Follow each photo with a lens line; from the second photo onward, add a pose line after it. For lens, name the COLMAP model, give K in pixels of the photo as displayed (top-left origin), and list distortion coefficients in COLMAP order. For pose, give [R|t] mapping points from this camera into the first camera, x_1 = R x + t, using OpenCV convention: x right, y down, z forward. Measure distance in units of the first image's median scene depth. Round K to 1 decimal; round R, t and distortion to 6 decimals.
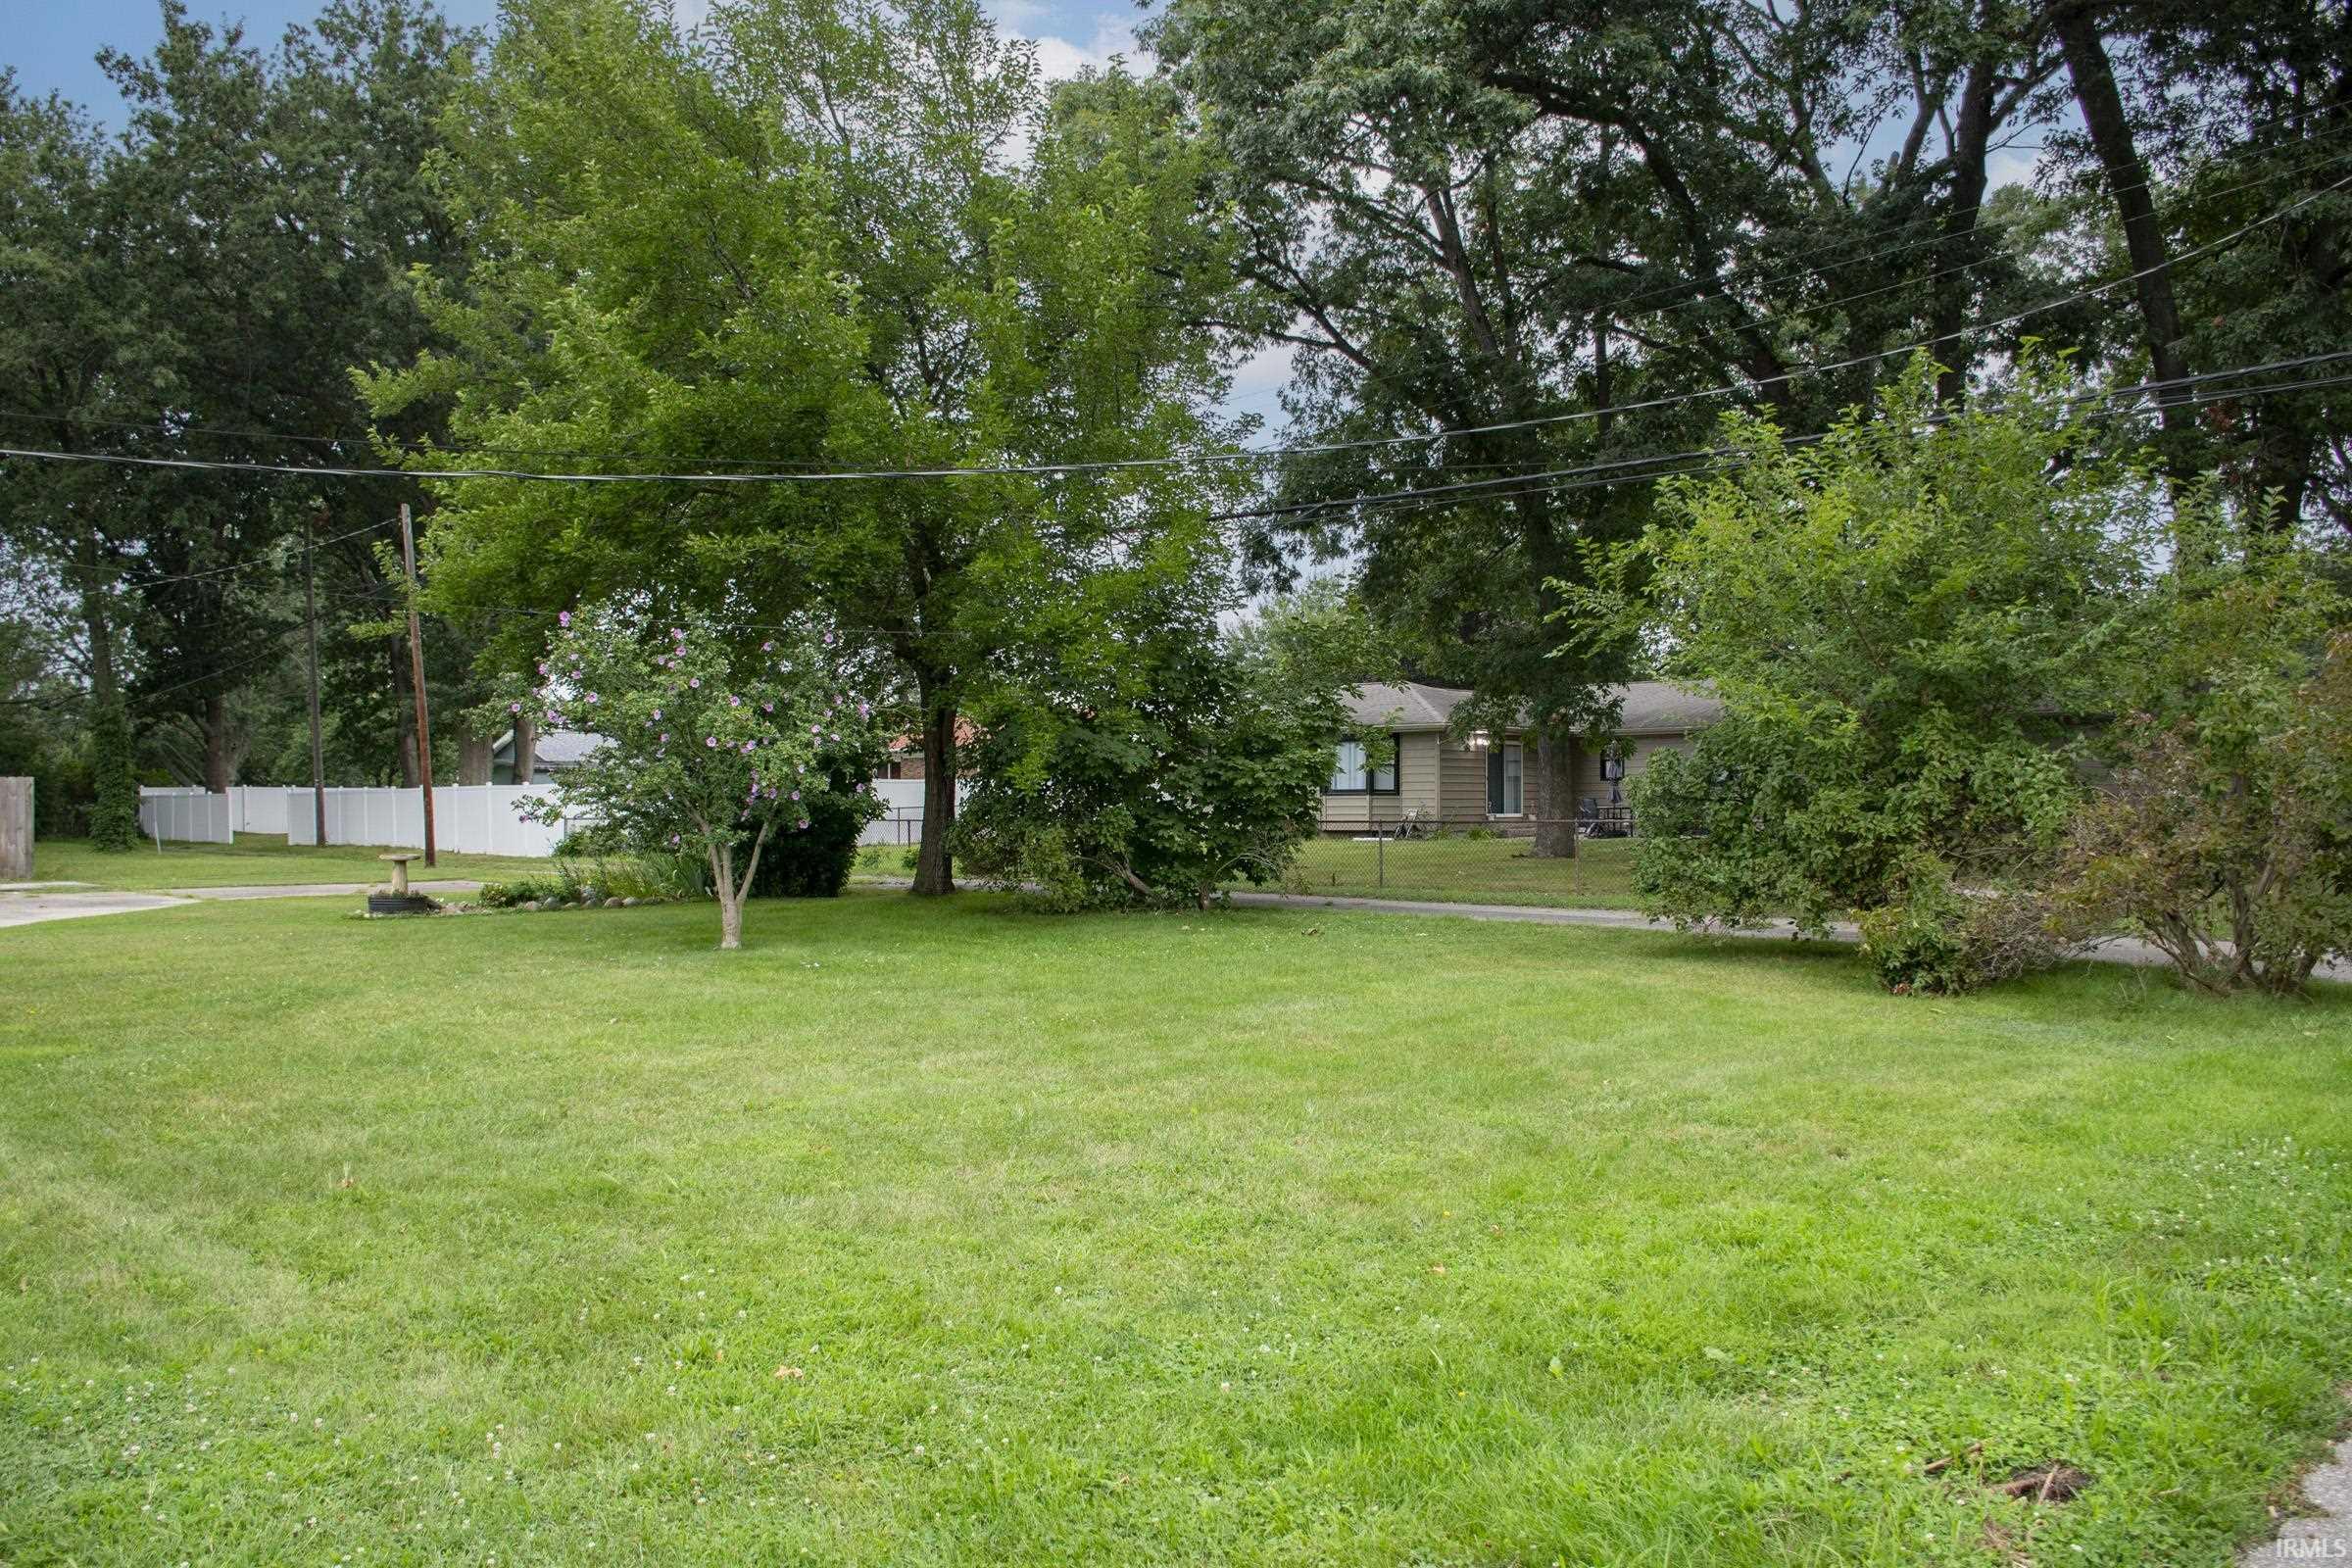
lens RADIAL K [[1858.6, 0, 1202.7], [0, 1858.6, 684.5], [0, 0, 1]] dist [-0.135556, 0.083825]
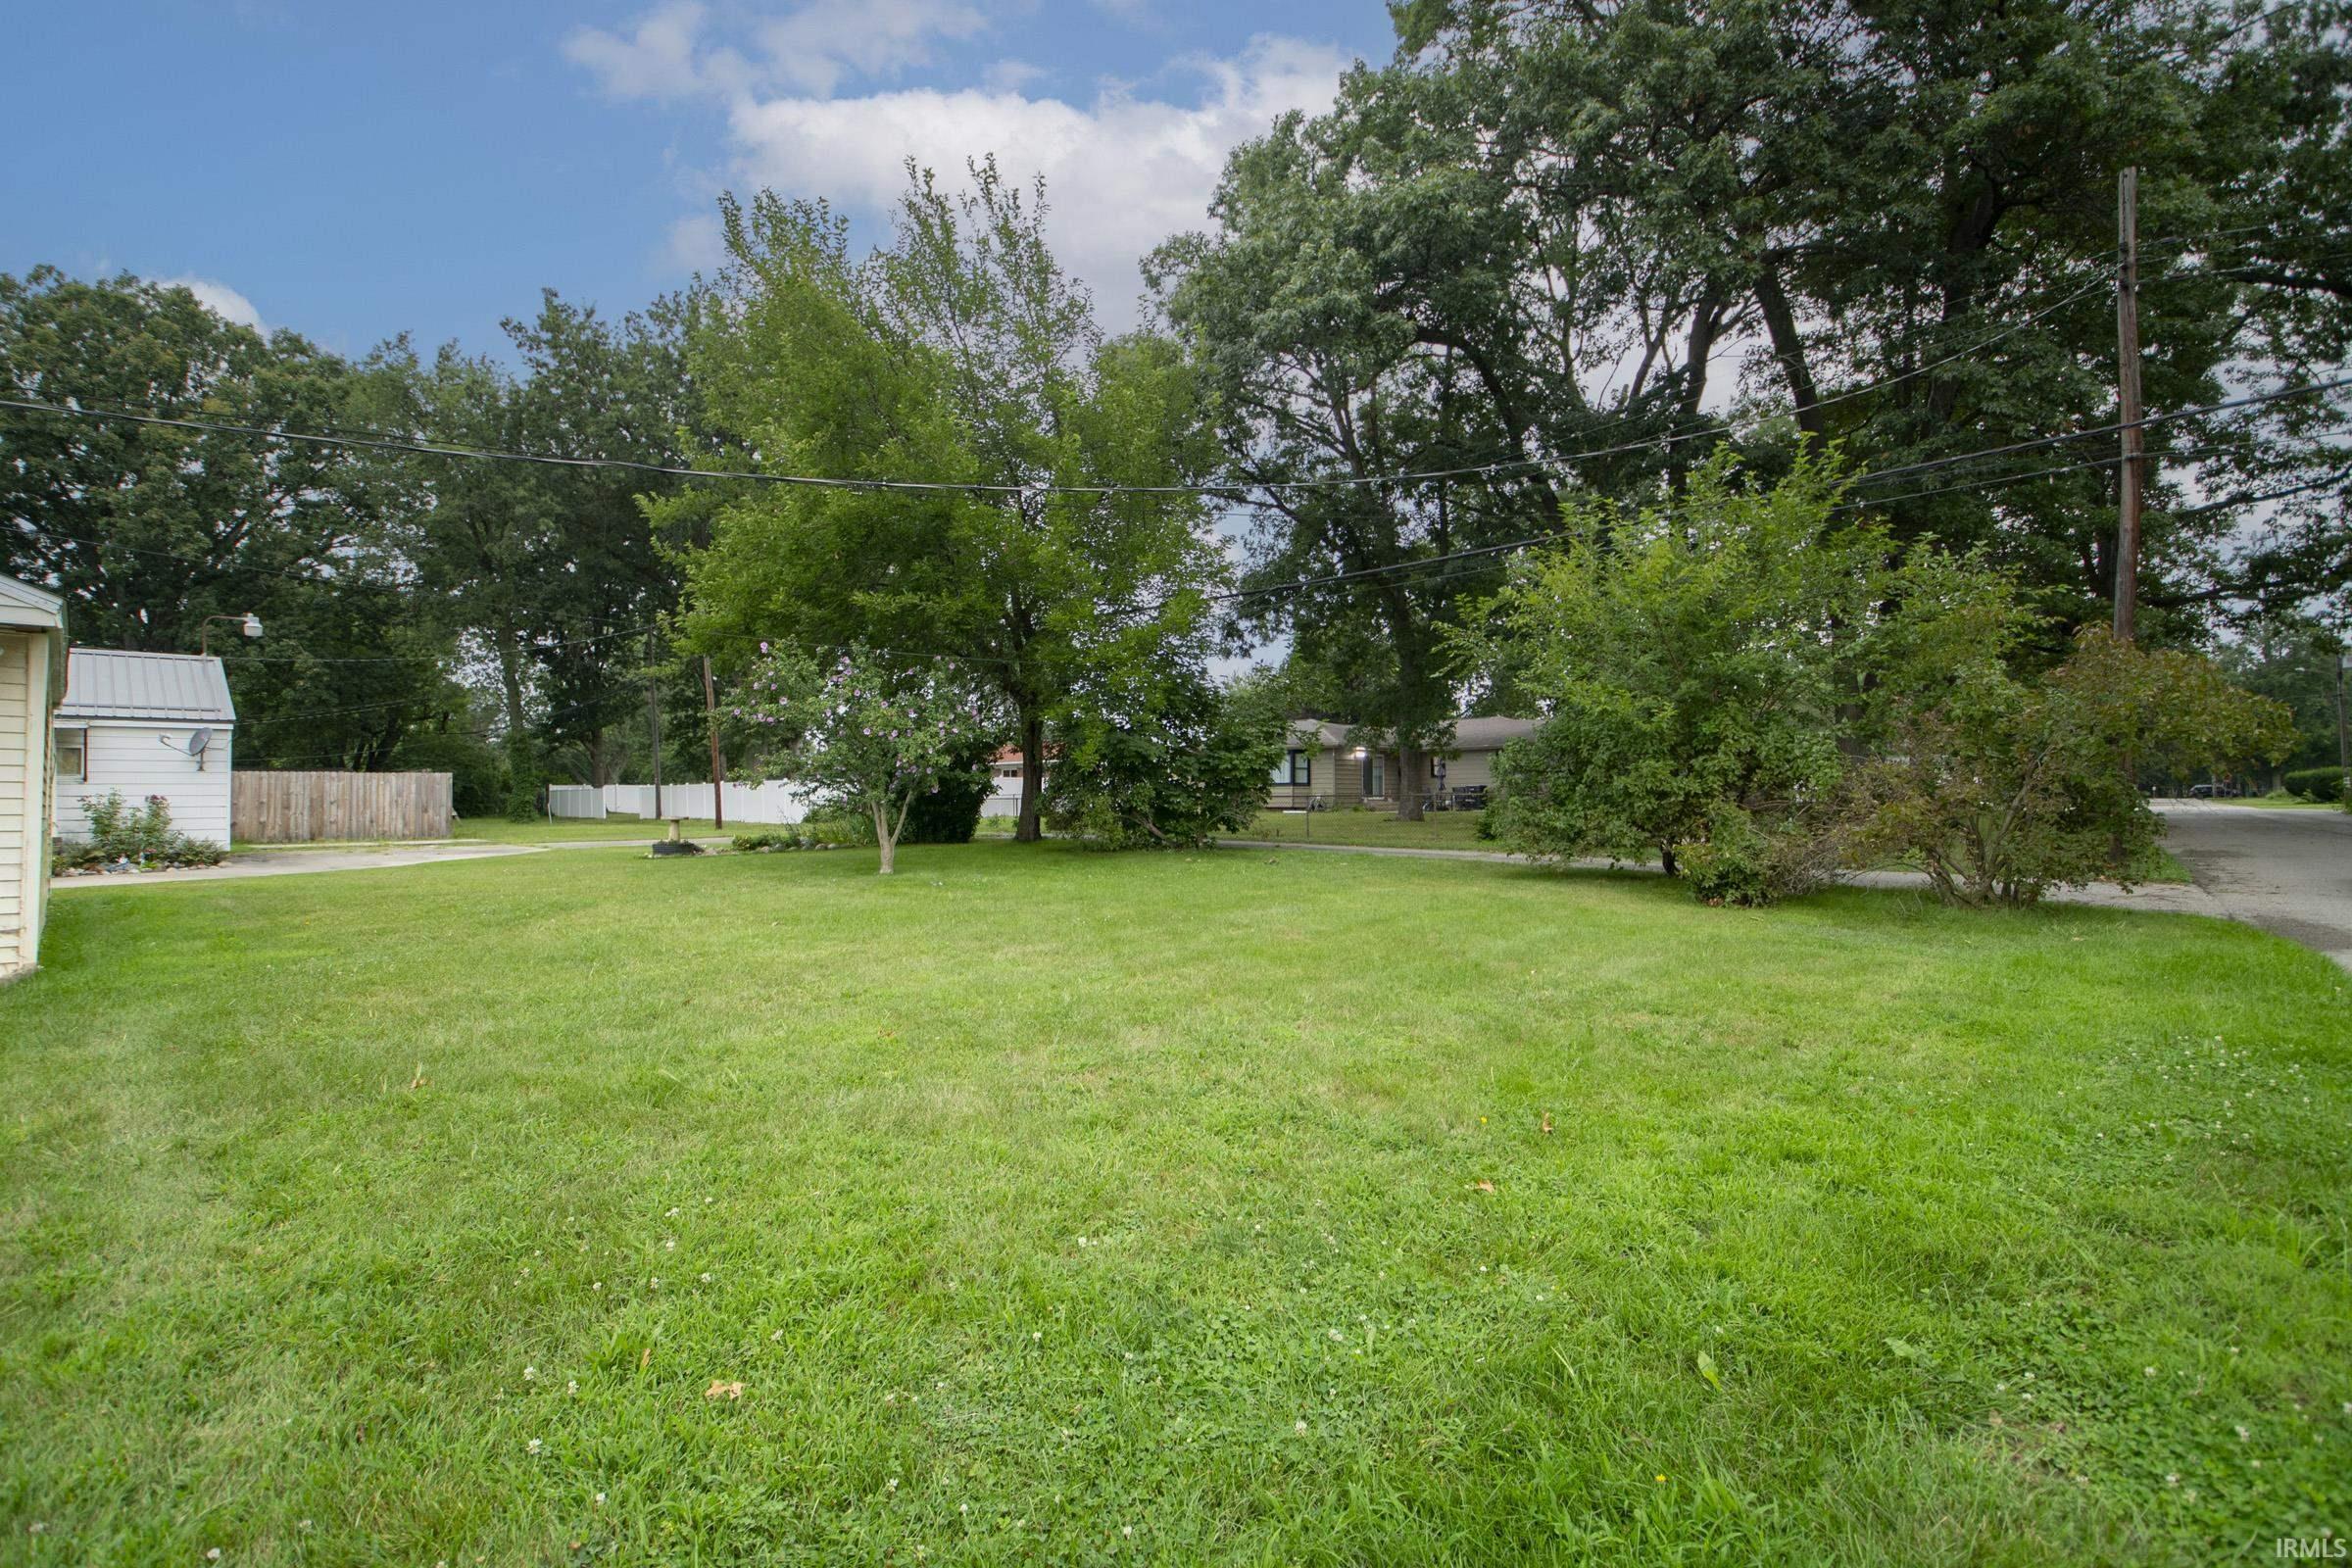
lens RADIAL K [[1016.1, 0, 1175.6], [0, 1016.1, 727.9], [0, 0, 1]] dist [-0.004088, -0.001059]
pose [[0.999913, -0.001367, -0.013130, -0.008148], [0.001259, 0.999966, -0.008210, 0.026955], [0.013141, 0.008193, 0.999880, 0.148273]]
